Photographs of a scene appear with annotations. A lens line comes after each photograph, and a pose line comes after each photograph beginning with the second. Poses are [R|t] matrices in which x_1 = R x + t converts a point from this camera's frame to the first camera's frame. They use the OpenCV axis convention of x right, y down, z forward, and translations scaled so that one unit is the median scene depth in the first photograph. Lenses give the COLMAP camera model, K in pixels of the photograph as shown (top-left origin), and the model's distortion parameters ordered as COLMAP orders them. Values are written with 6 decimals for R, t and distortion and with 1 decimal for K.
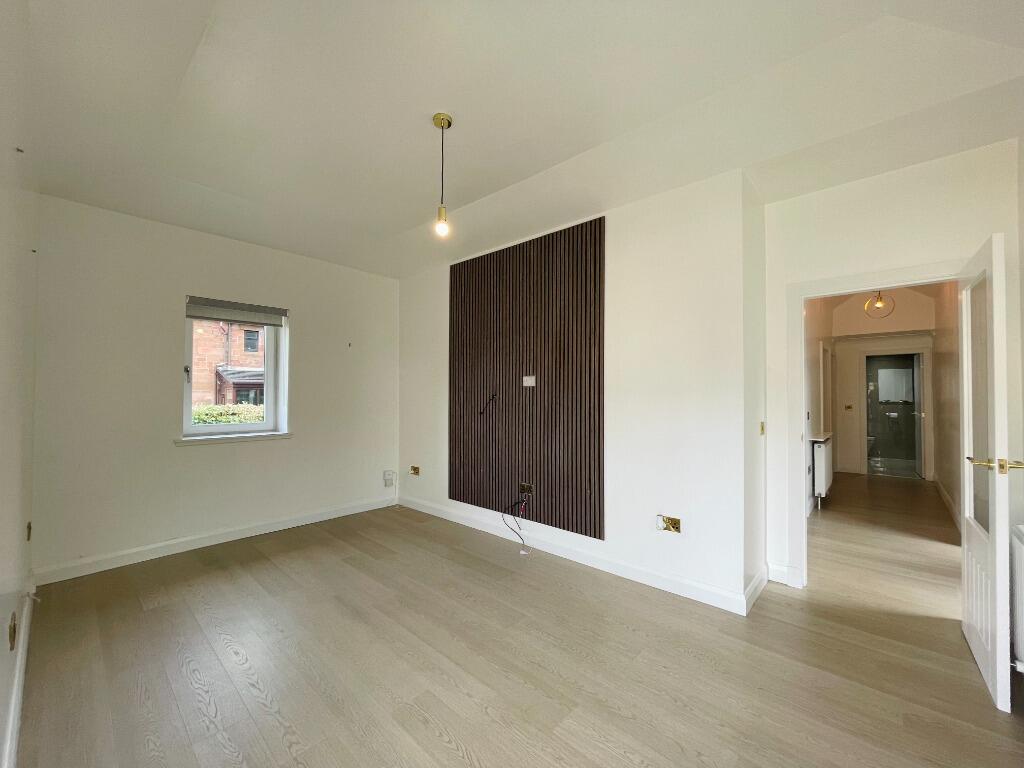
lens RADIAL K [[413.2, 0, 510.5], [0, 413.2, 385.9], [0, 0, 1]] dist [0.001667, 0.000357]
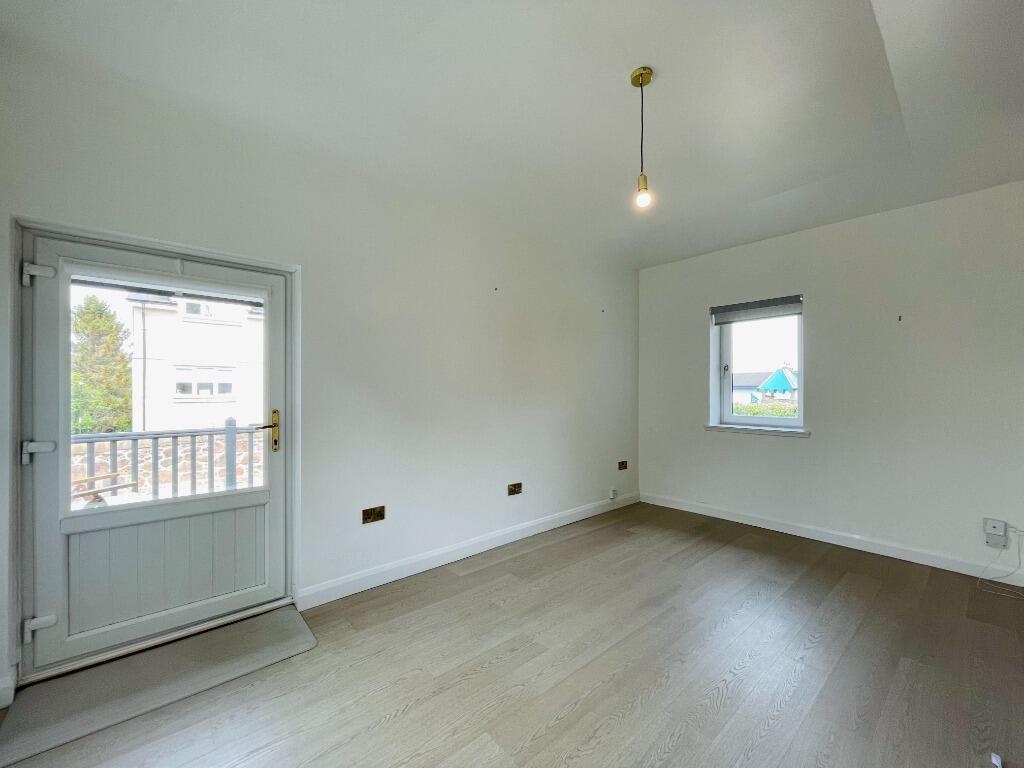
lens RADIAL K [[413.2, 0, 512.9], [0, 413.2, 387.7], [0, 0, 1]] dist [0.001667, 0.000357]
pose [[-0.120258, -0.003631, -0.992736, 0.512956], [0.019933, 0.999783, -0.006071, 0.012587], [0.992543, -0.020518, -0.120160, 0.574408]]
